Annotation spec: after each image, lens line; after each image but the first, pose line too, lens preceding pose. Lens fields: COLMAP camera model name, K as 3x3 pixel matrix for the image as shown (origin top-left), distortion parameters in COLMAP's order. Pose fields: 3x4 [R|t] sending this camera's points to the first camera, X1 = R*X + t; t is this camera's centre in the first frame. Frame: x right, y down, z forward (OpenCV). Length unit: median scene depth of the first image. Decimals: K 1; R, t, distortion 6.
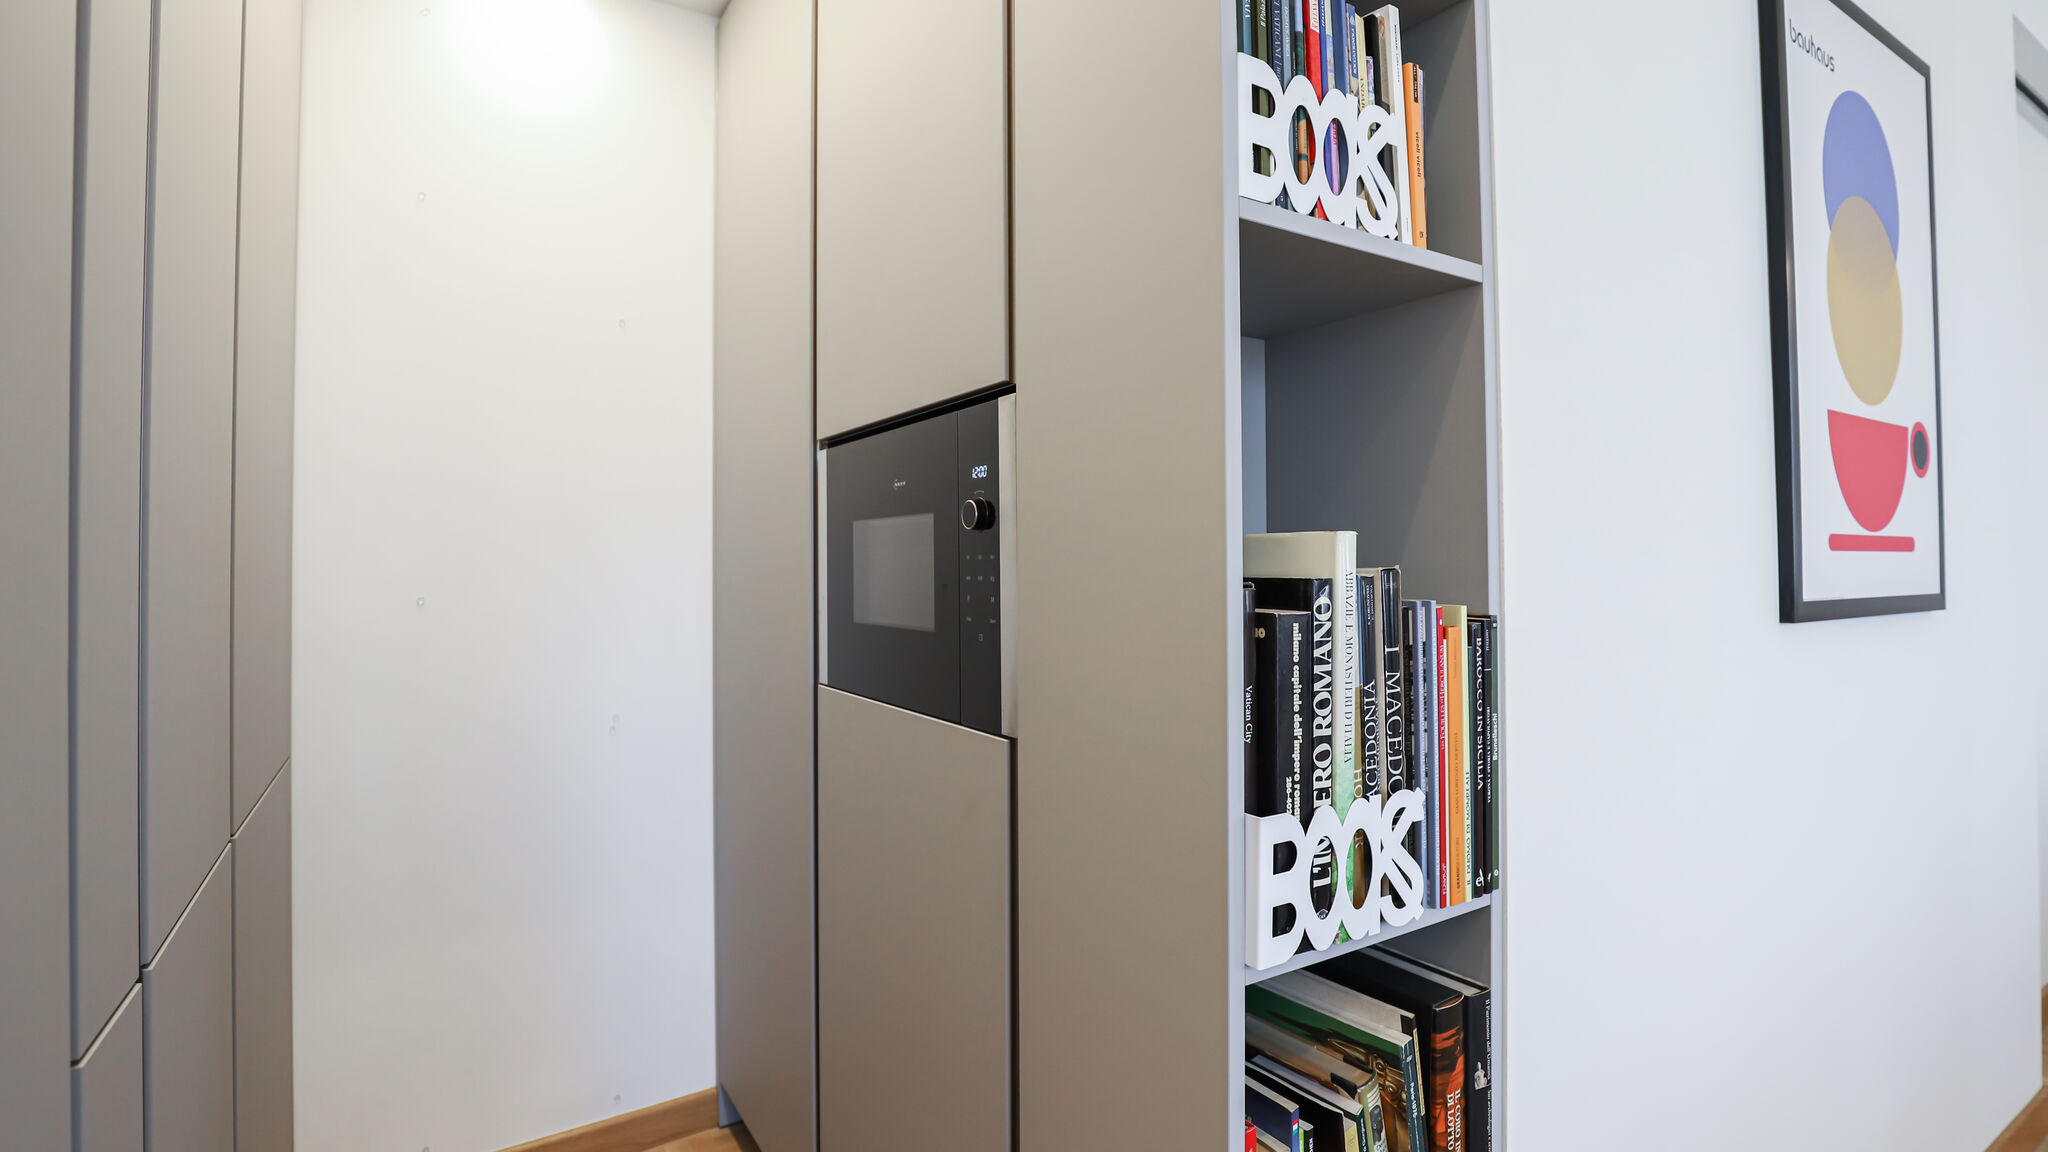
lens RADIAL K [[963.7, 0, 1002.7], [0, 963.7, 562.1], [0, 0, 1]] dist [-0.037121, 0.008075]
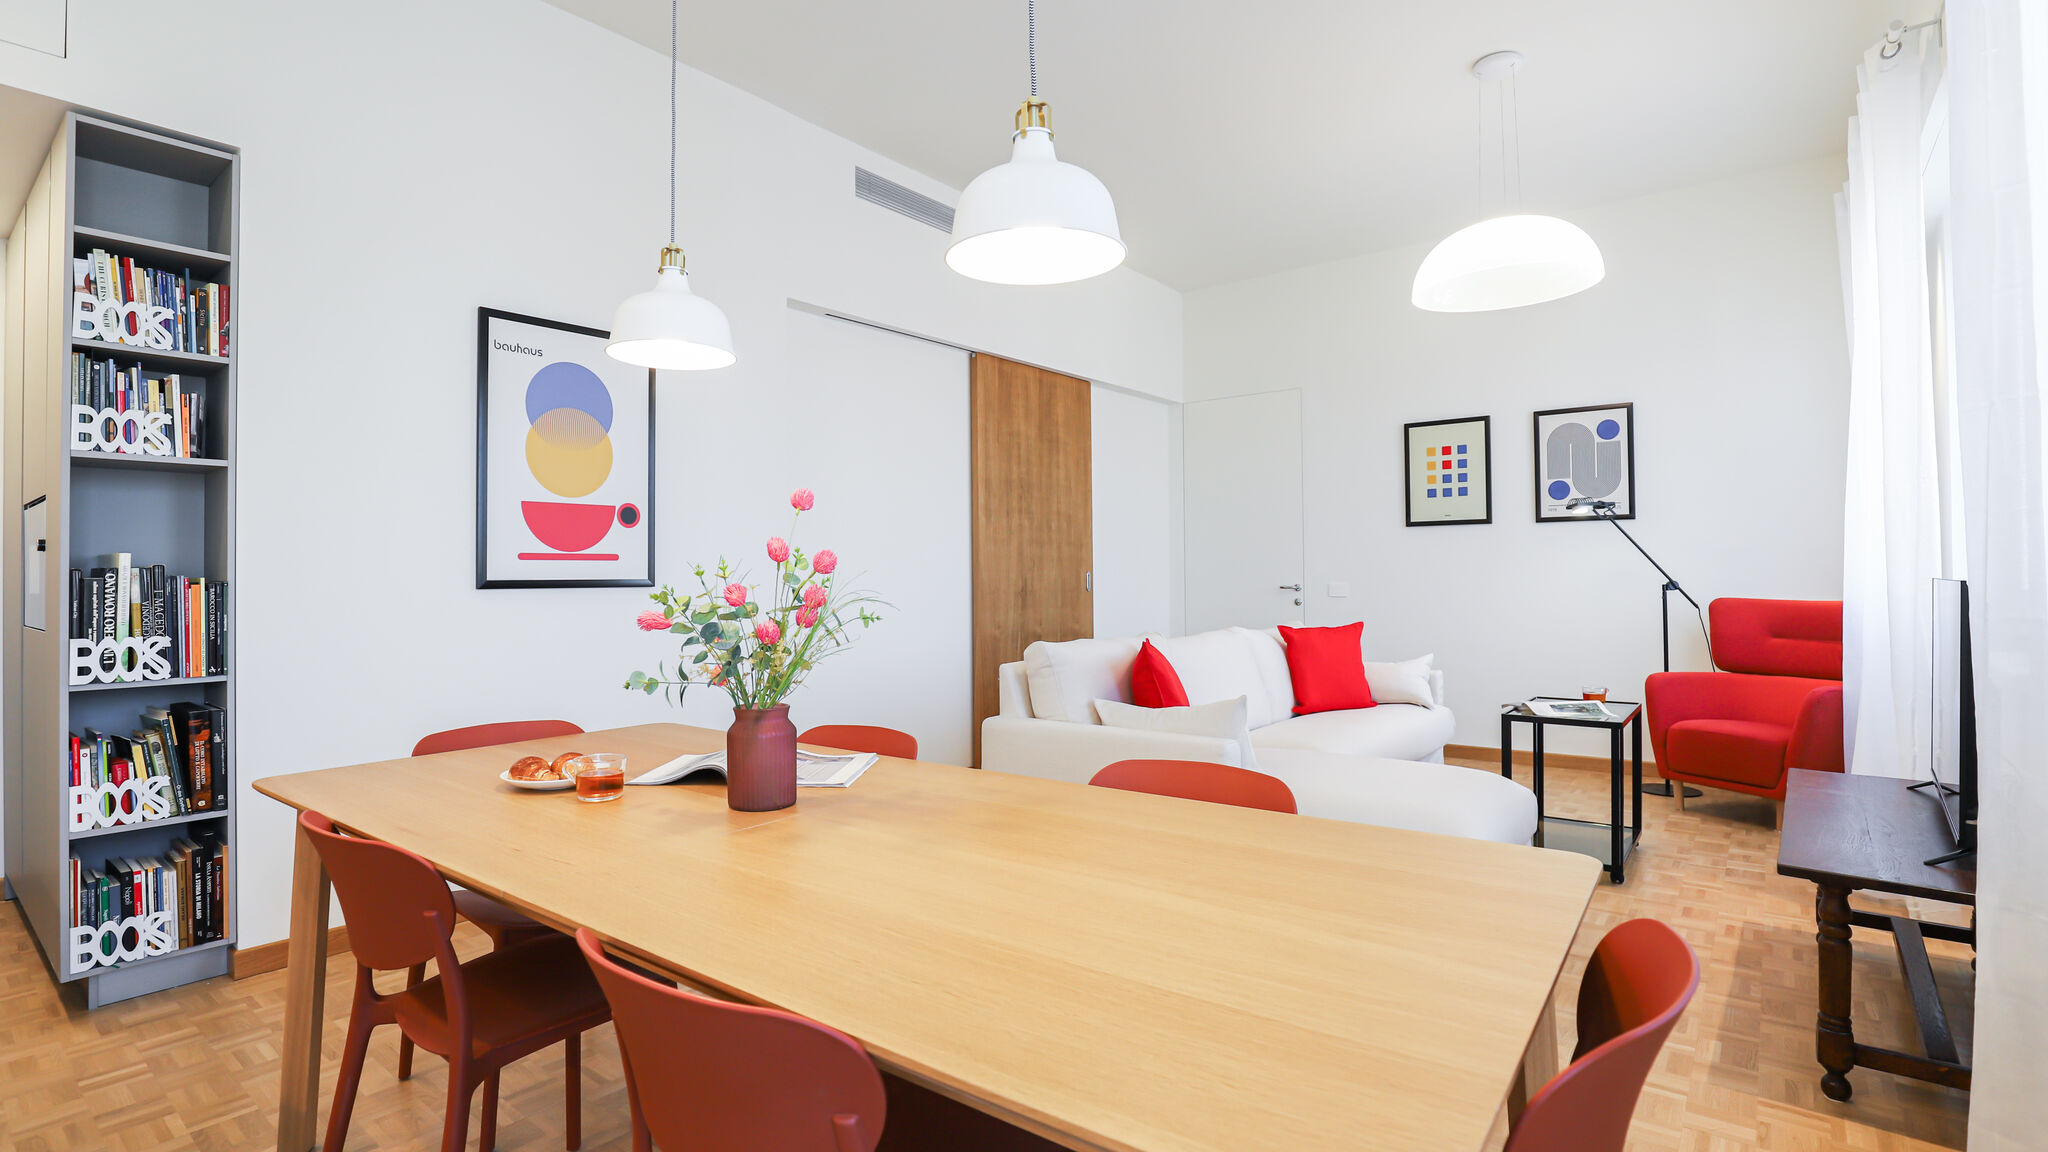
lens RADIAL K [[963.7, 0, 1002.7], [0, 963.7, 562.1], [0, 0, 1]] dist [-0.037121, 0.008075]
pose [[0.944725, 0.005592, 0.327816, 2.061534], [-0.005249, 0.999984, -0.001932, -0.010615], [-0.327822, 0.000104, 0.944740, -2.855731]]
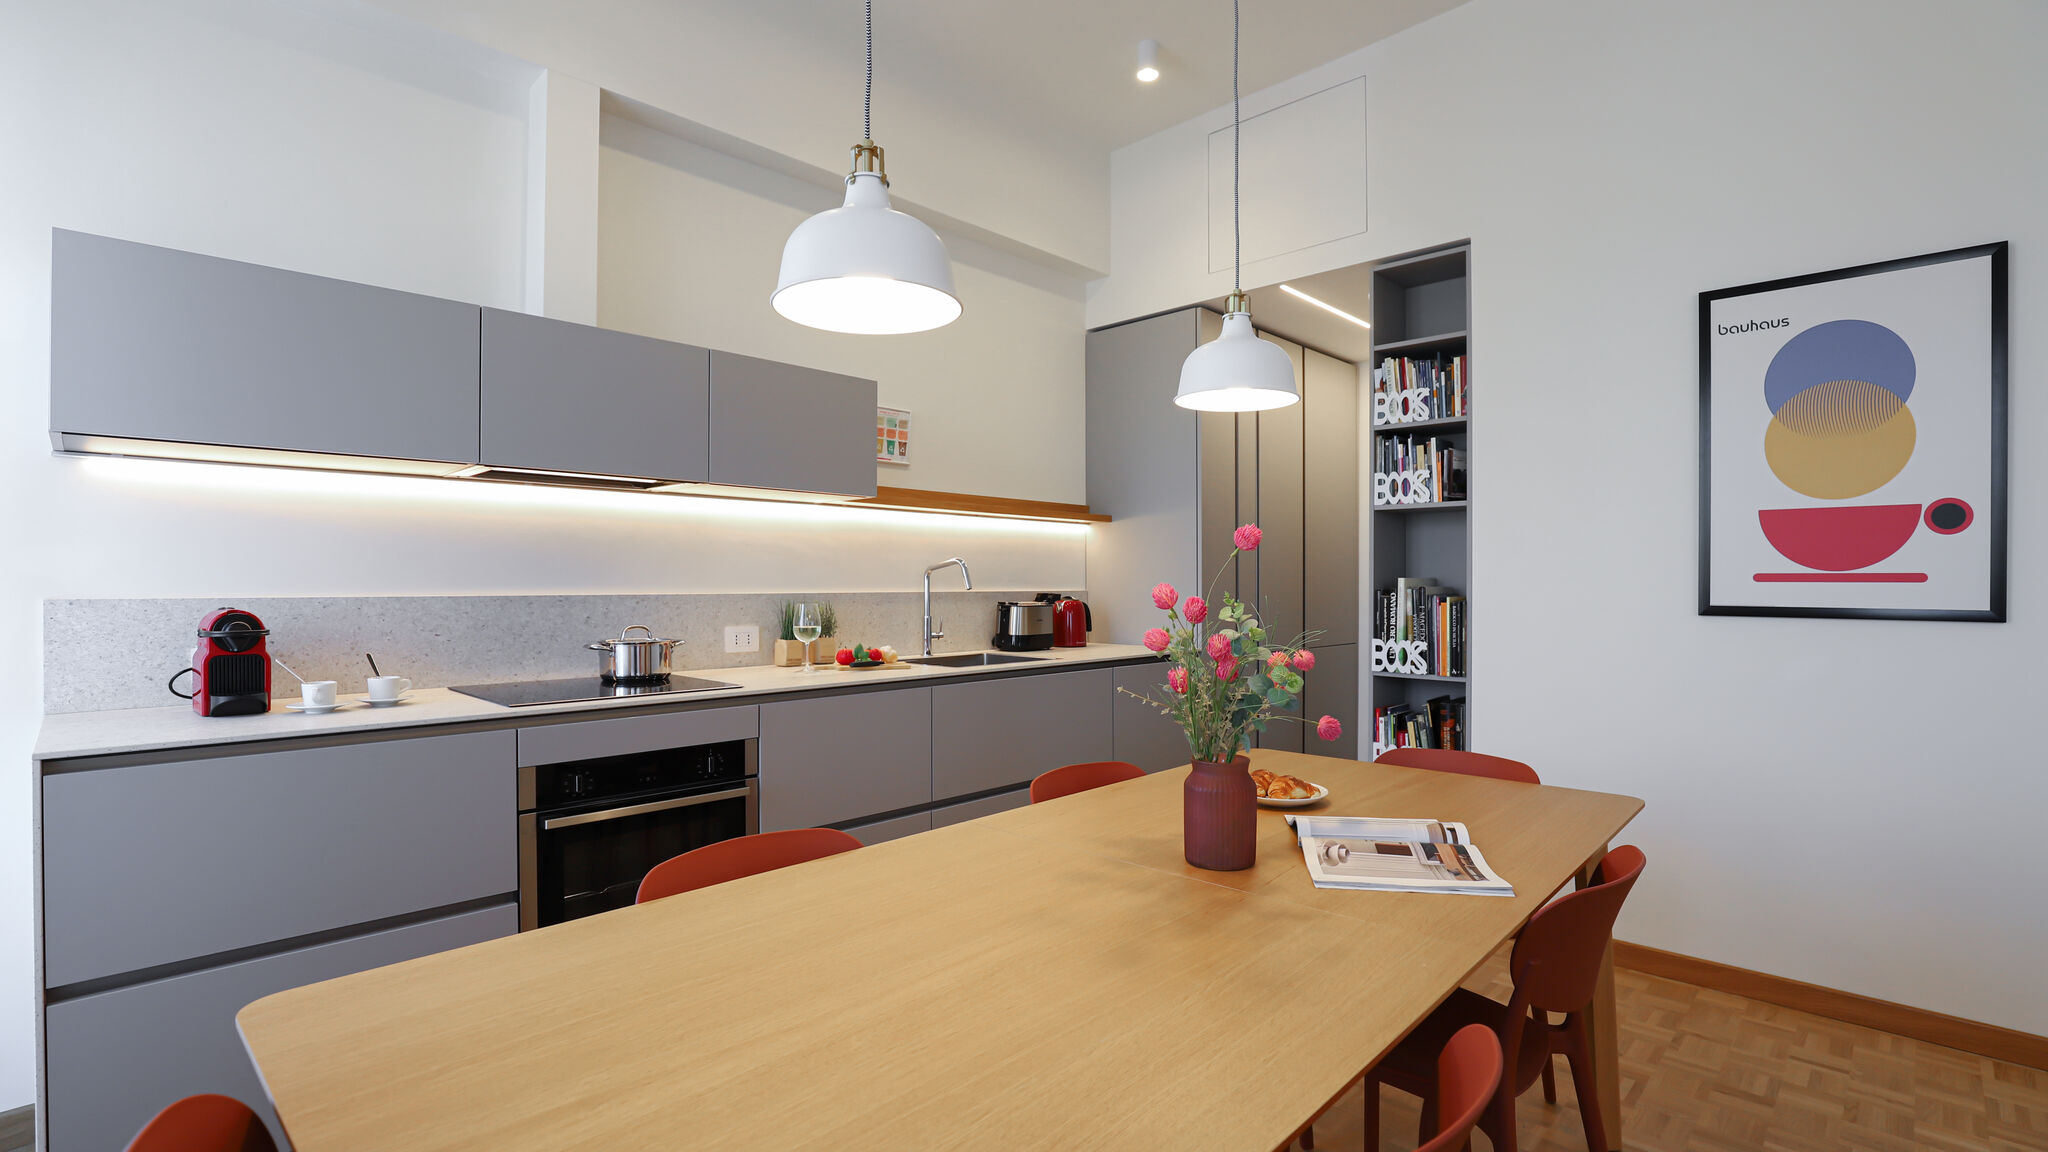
lens RADIAL K [[940.3, 0, 1033.8], [0, 940.3, 583.9], [0, 0, 1]] dist [-0.038287, 0.008763]
pose [[0.244301, 0.014025, -0.969598, 3.966500], [0.010470, 0.999799, 0.017099, -0.092113], [0.969643, -0.014329, 0.244105, -1.596891]]
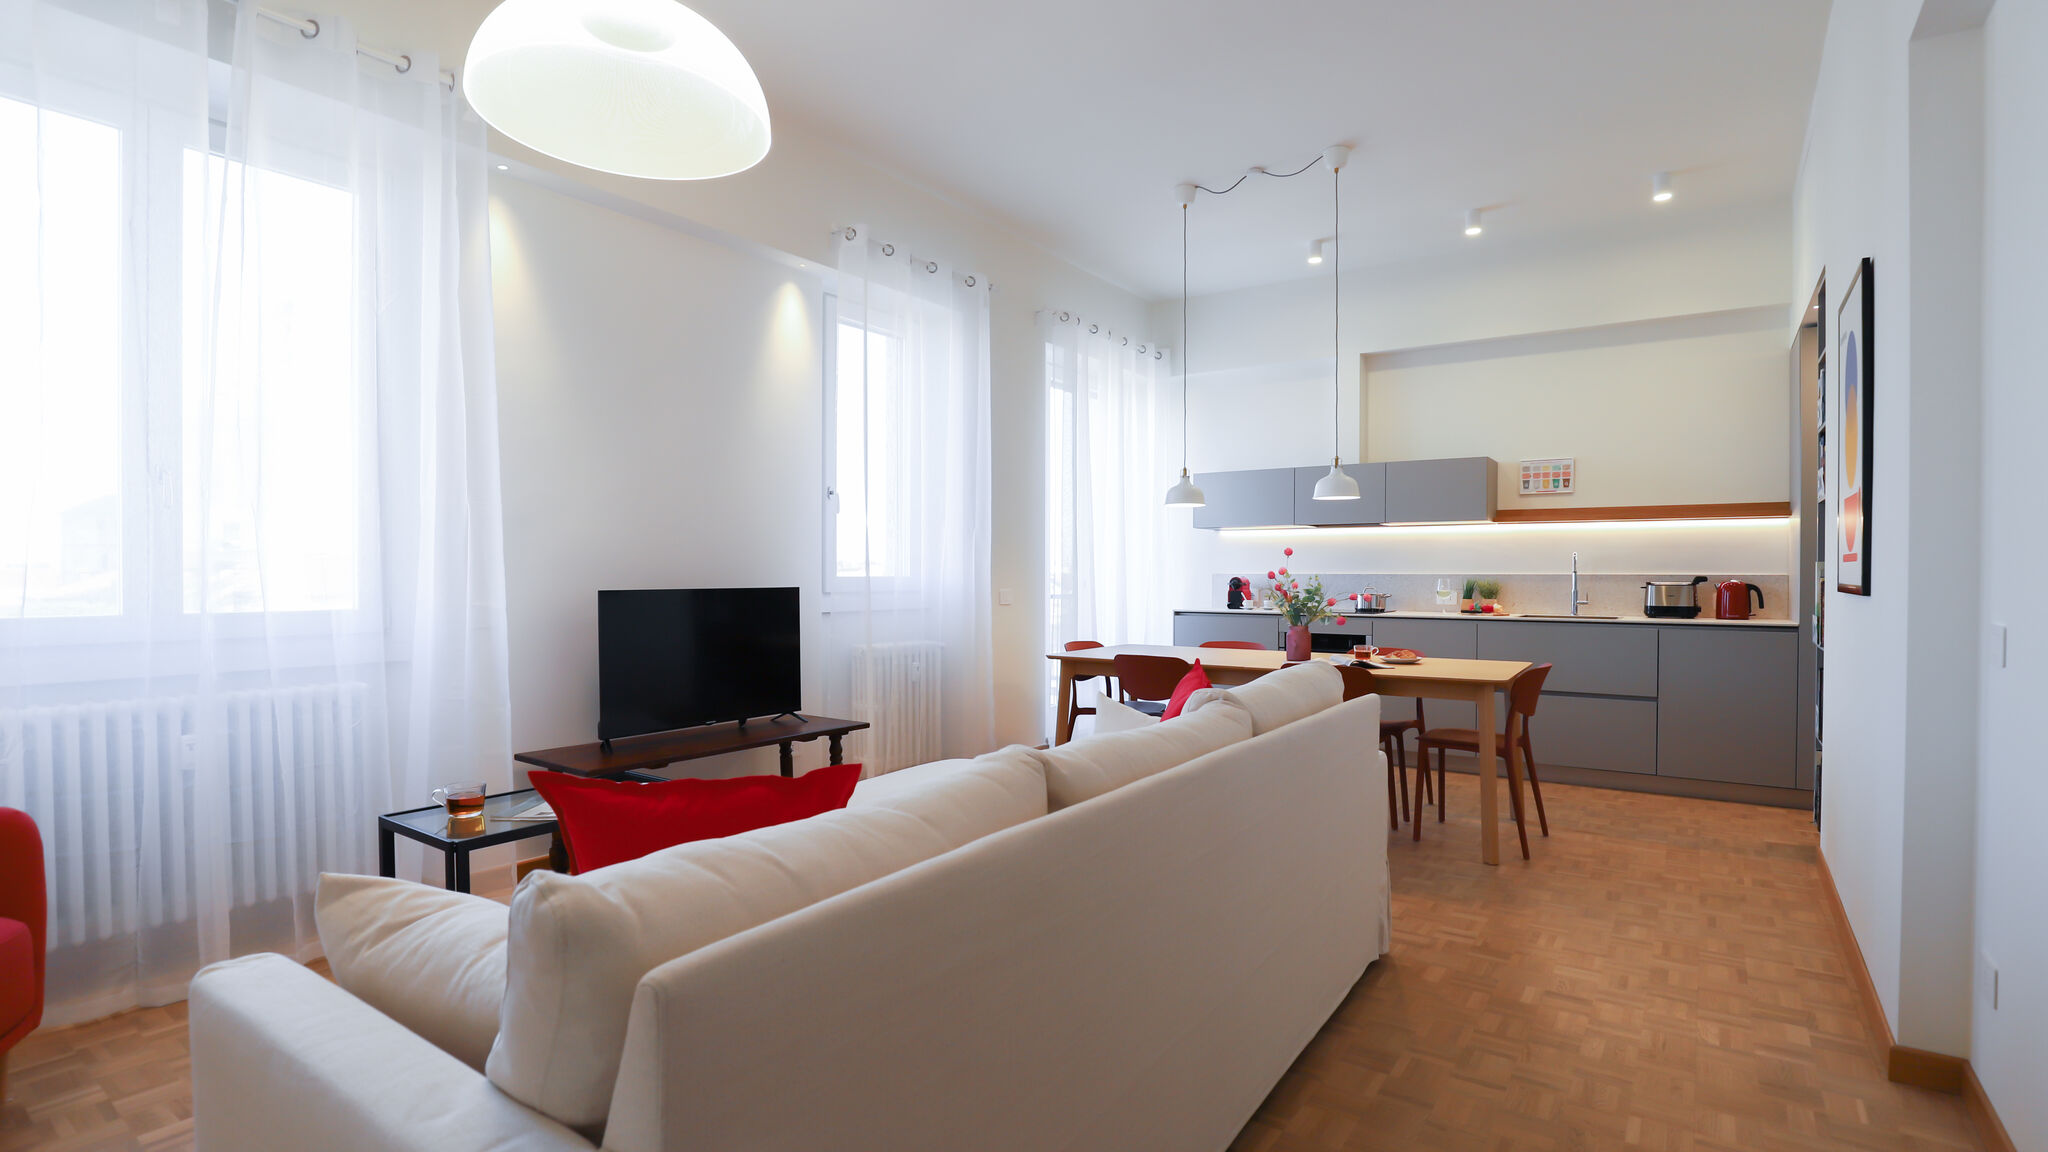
lens RADIAL K [[961.7, 0, 1027.3], [0, 961.7, 577.4], [0, 0, 1]] dist [-0.033058, 0.007630]
pose [[-0.923400, 0.011904, -0.383654, 5.918473], [0.014555, 0.999886, -0.004008, 0.008953], [0.383563, -0.009285, -0.923468, 3.881820]]
